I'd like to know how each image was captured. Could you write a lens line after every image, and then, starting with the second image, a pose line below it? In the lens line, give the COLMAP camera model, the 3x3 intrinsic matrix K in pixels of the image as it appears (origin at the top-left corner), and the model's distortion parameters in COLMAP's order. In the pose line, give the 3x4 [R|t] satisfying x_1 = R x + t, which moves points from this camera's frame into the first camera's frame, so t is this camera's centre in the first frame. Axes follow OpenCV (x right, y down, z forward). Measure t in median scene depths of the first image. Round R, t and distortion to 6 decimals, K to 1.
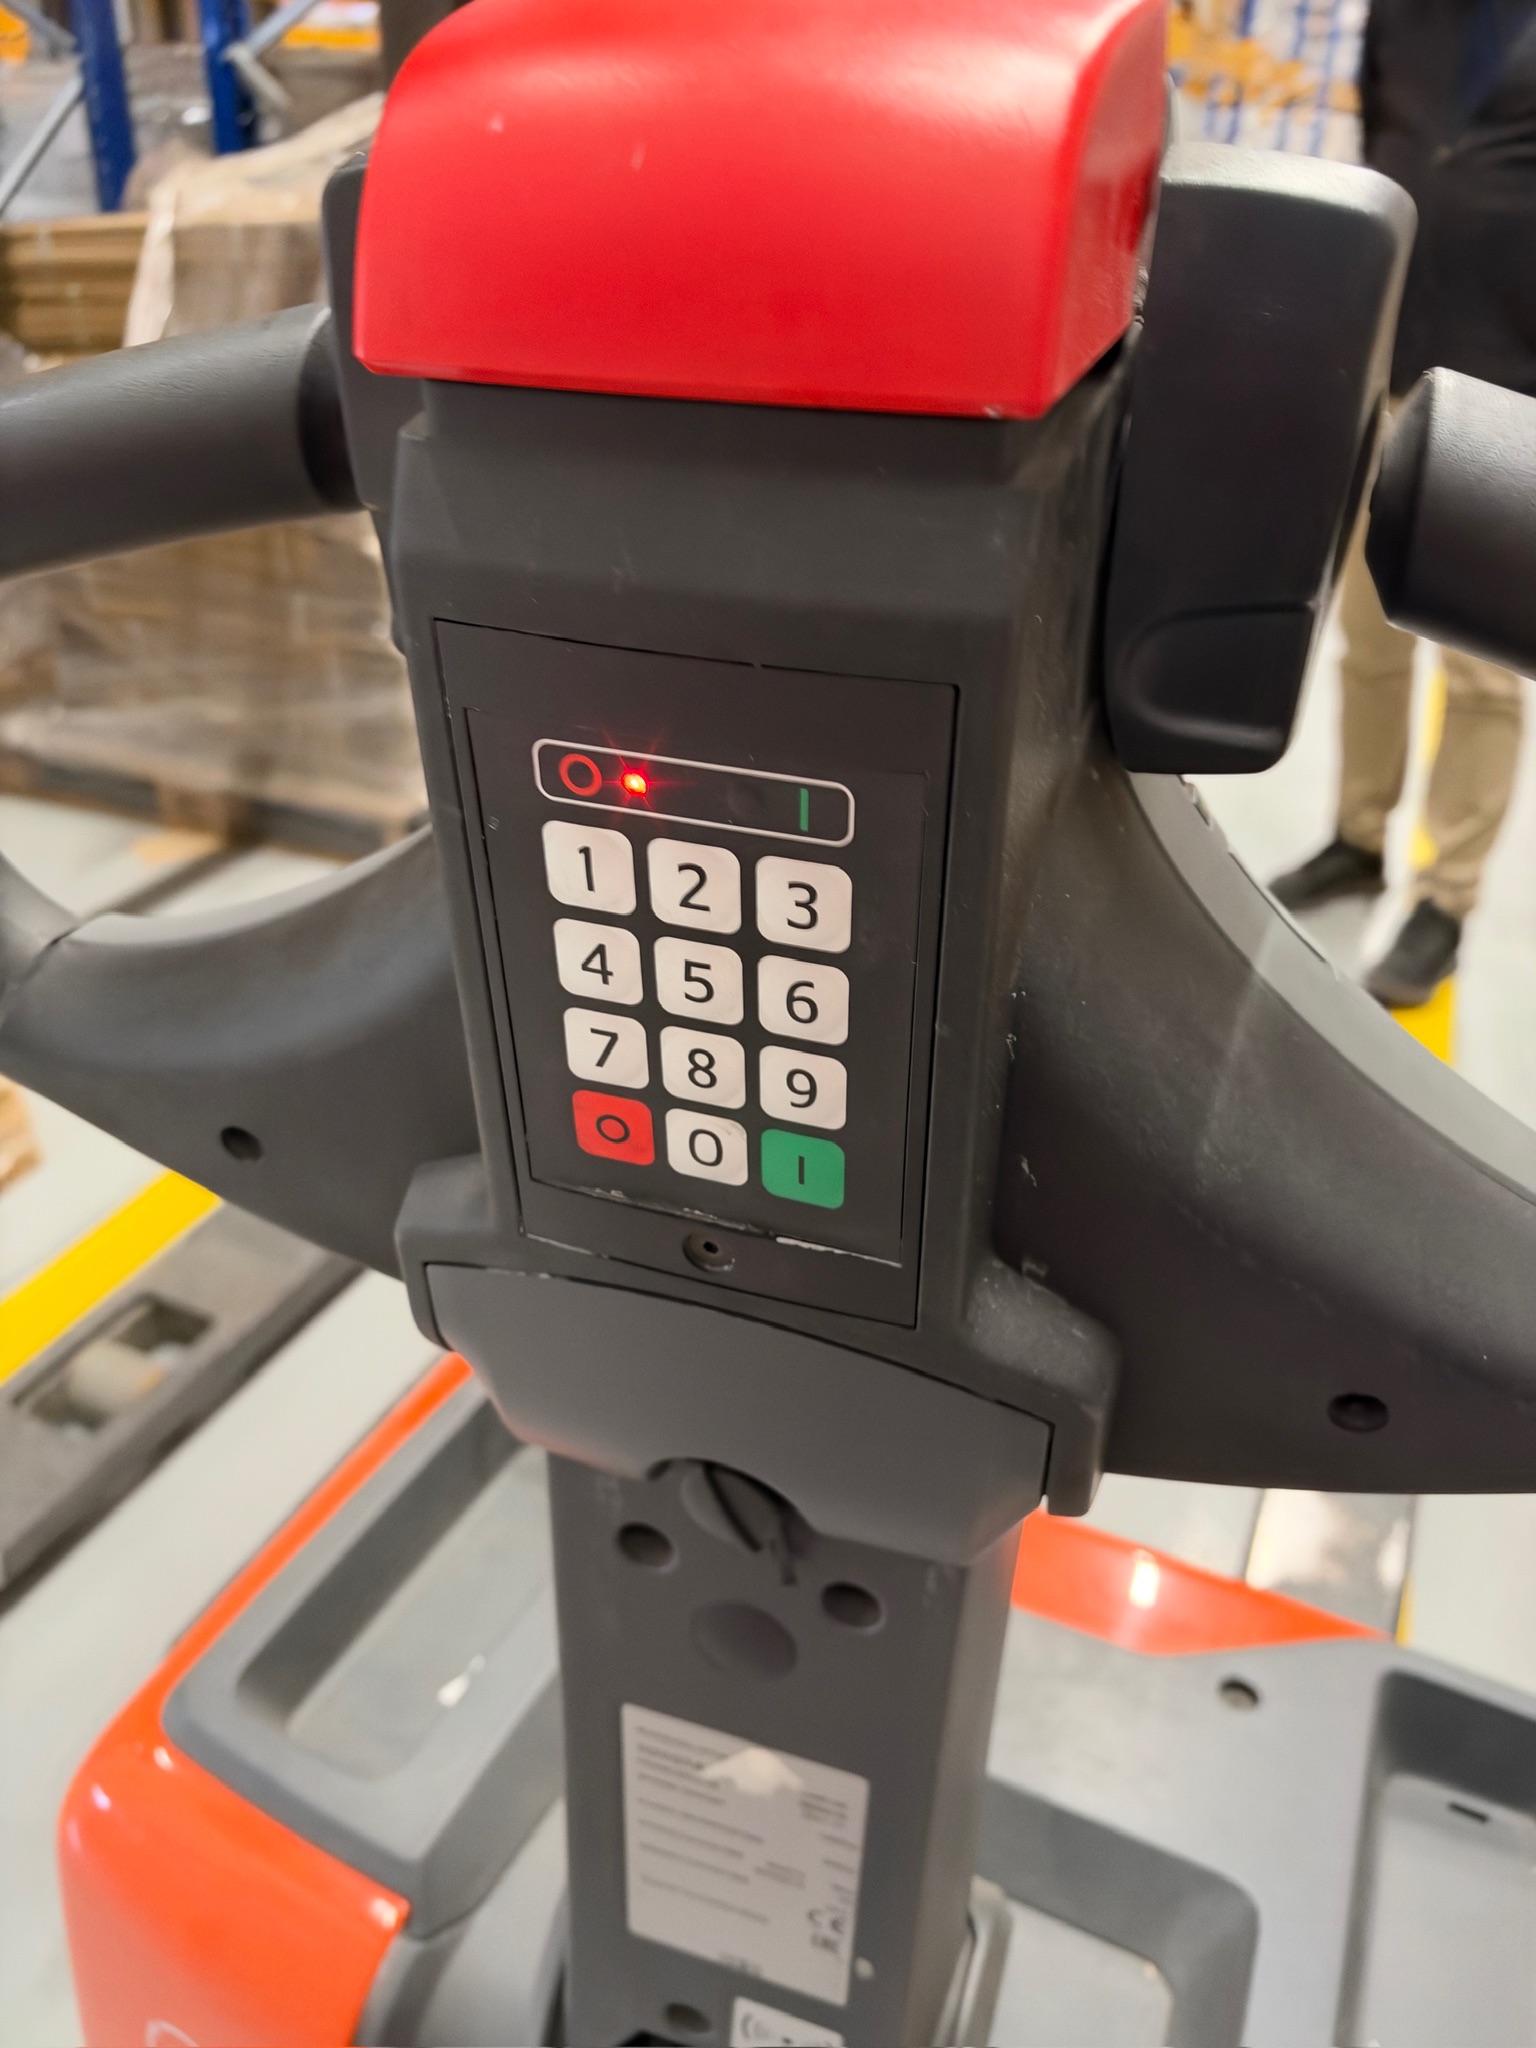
lens RADIAL K [[1527.1, 0, 768.0], [0, 1527.1, 1024.0], [0, 0, 1]] dist [-0.047395, -0.001520]
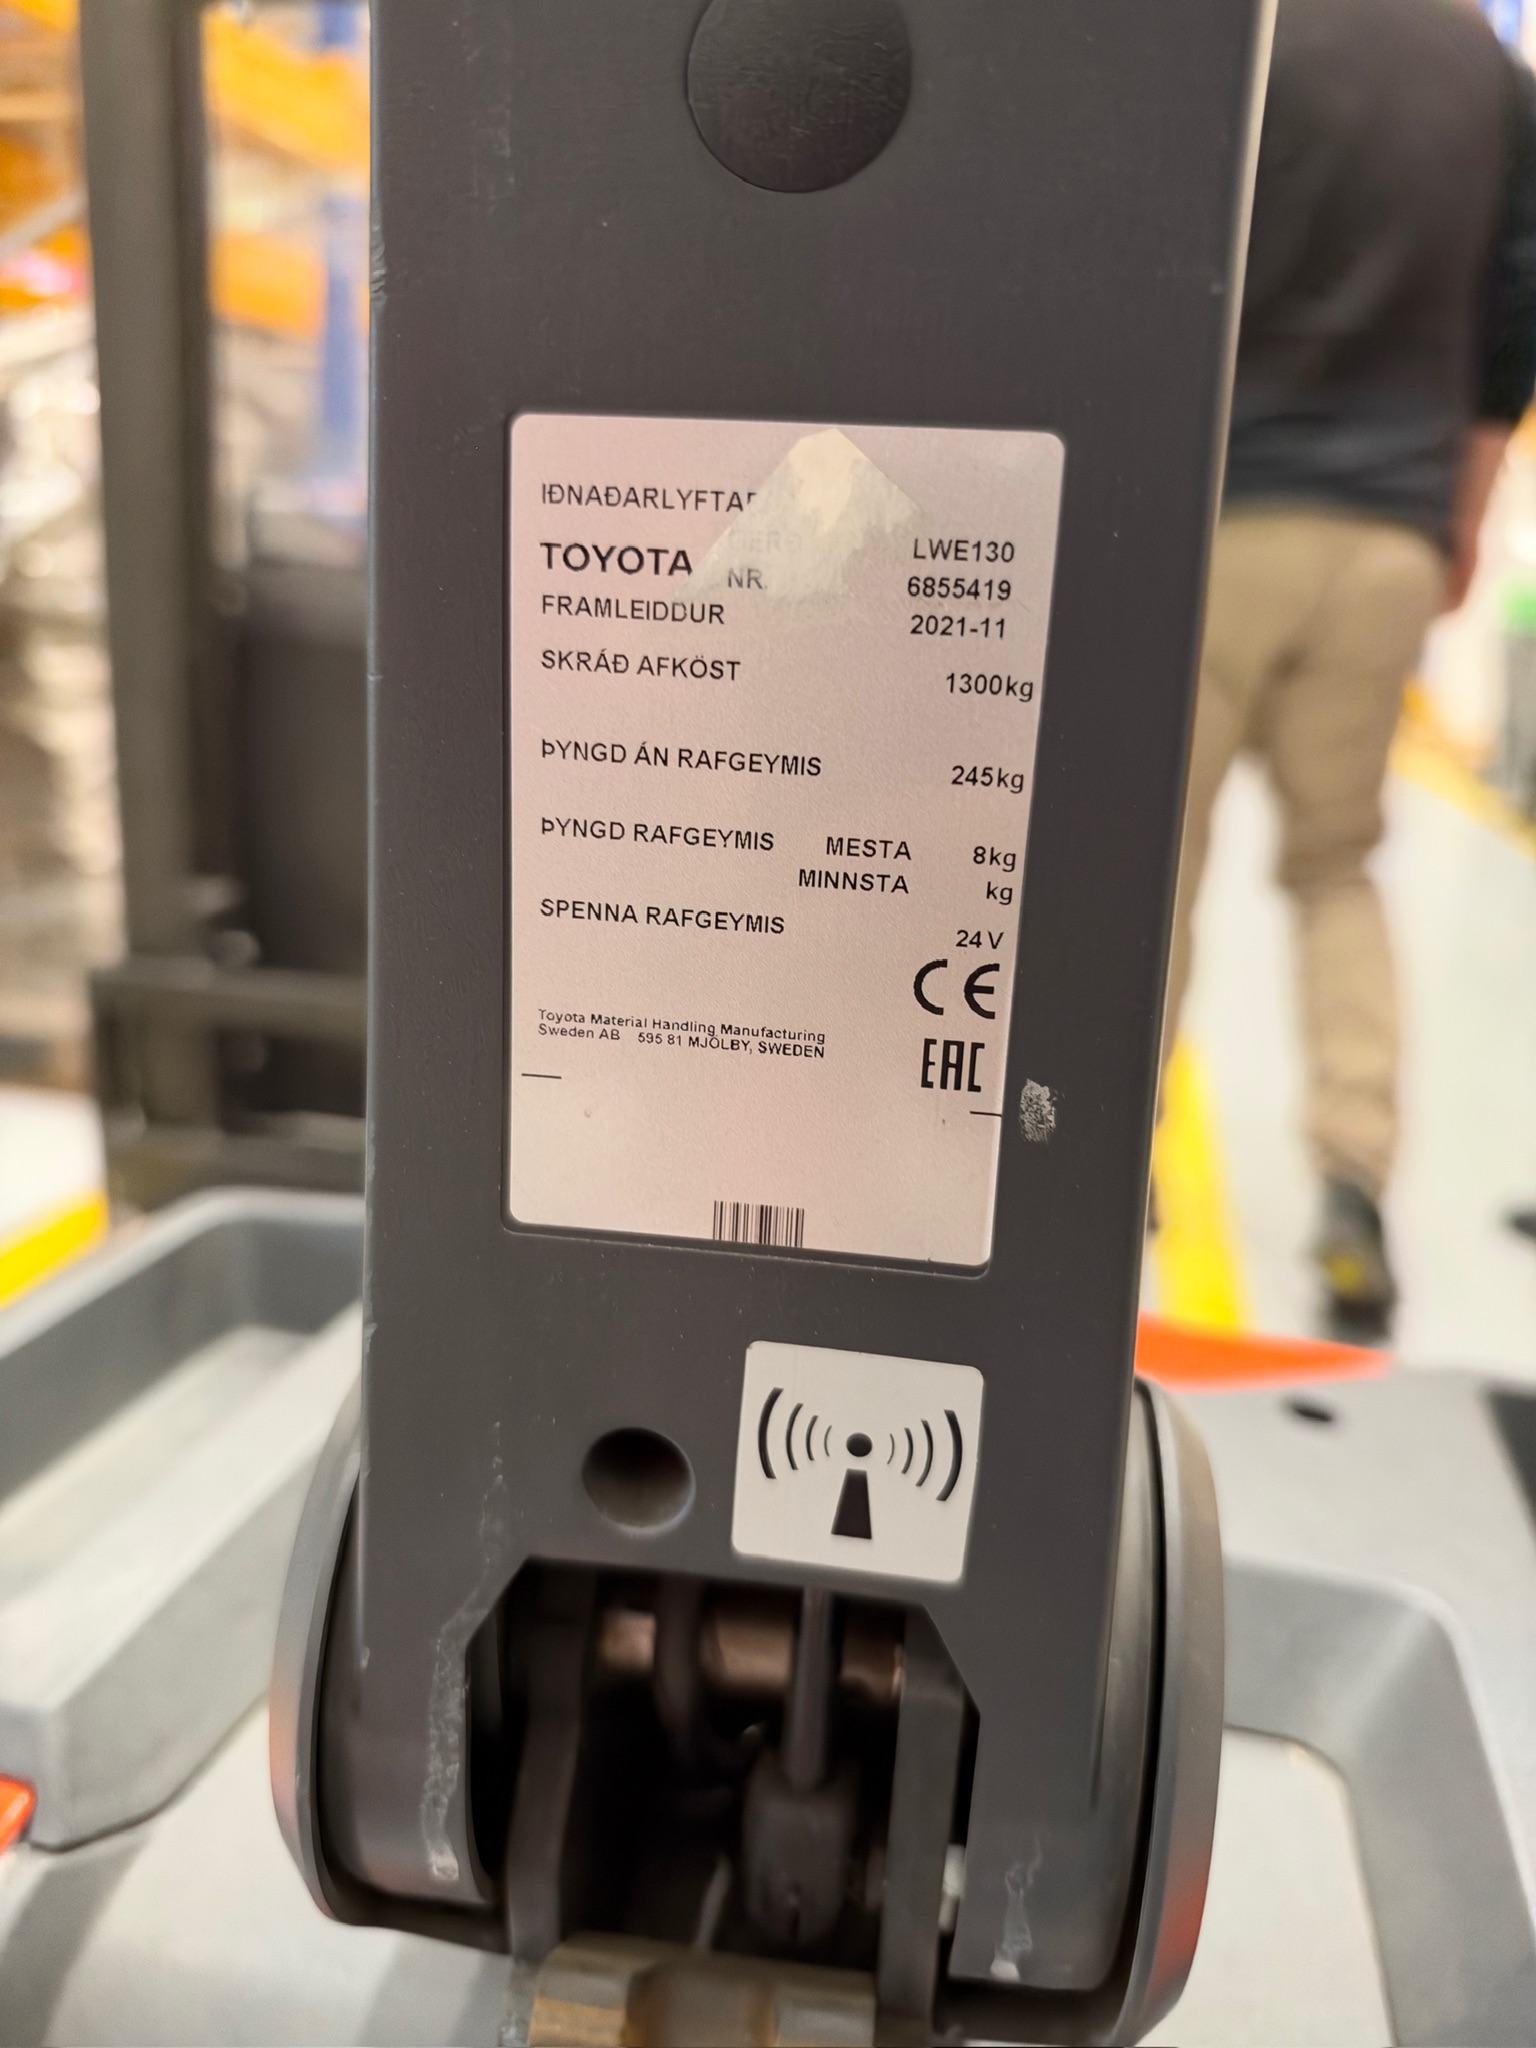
lens RADIAL K [[1478.0, 0, 768.0], [0, 1478.0, 1024.0], [0, 0, 1]] dist [0.003308, 0.001910]
pose [[0.981678, -0.033921, 0.187504, -0.099852], [0.078104, 0.969196, -0.233578, 0.670189], [-0.173805, 0.243943, 0.954088, 0.535800]]
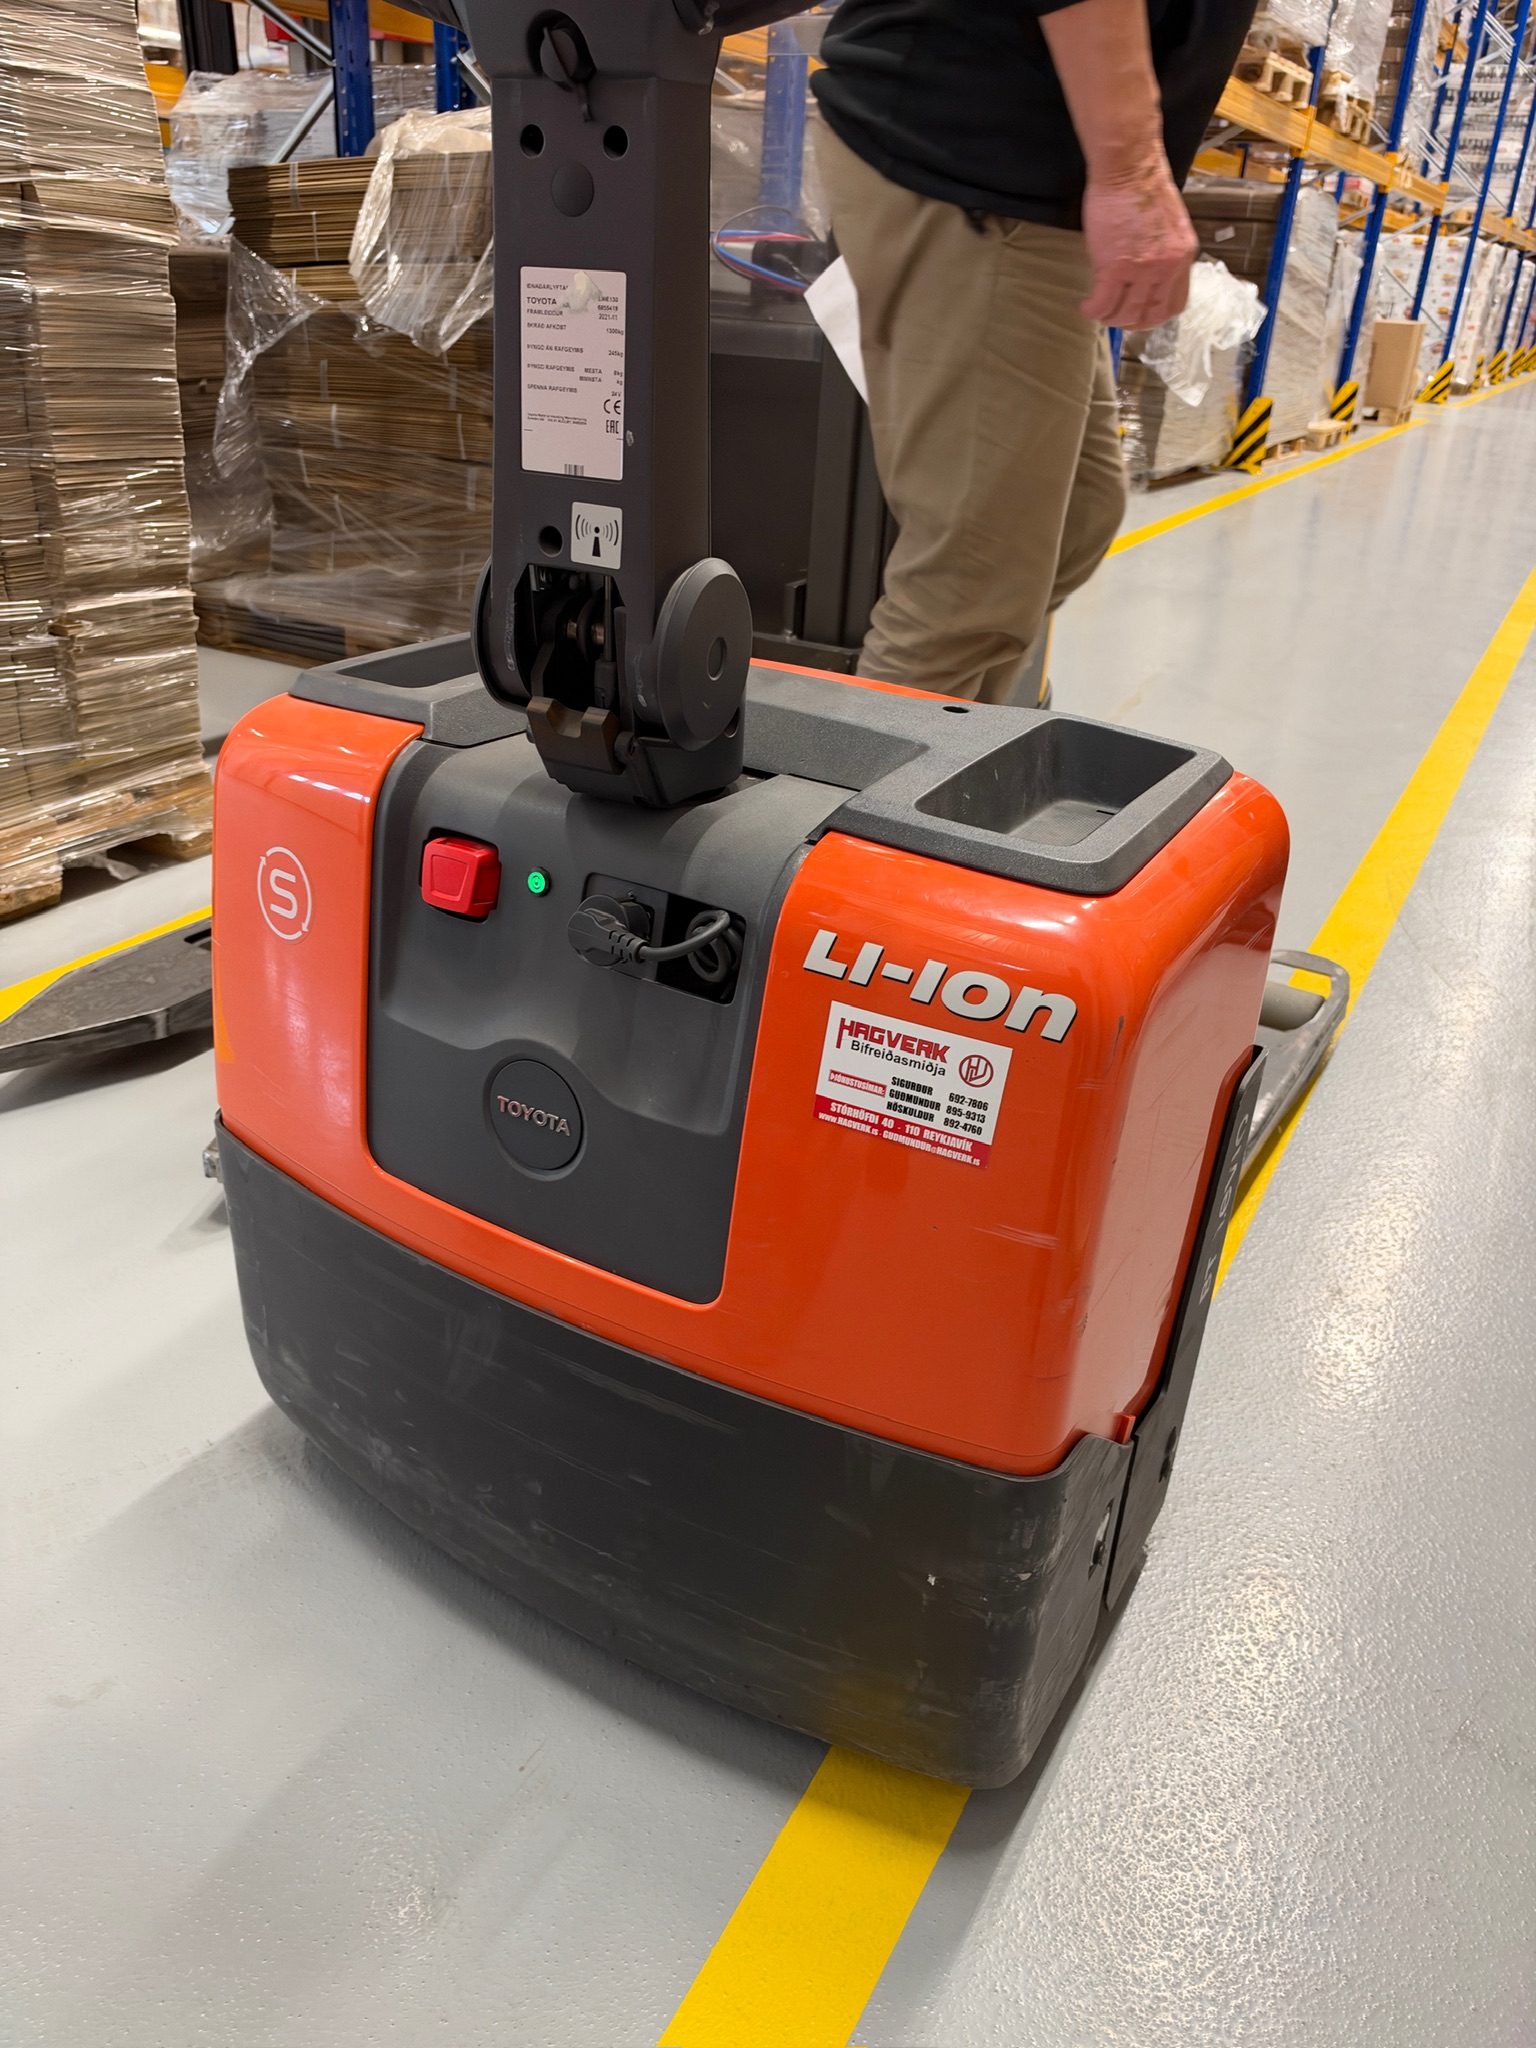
lens RADIAL K [[1478.0, 0, 768.0], [0, 1478.0, 1024.0], [0, 0, 1]] dist [0.003308, 0.001910]
pose [[0.992915, 0.074104, -0.092887, 0.467082], [-0.081385, 0.993687, -0.077215, 1.473033], [0.086579, 0.084227, 0.992678, -0.847077]]
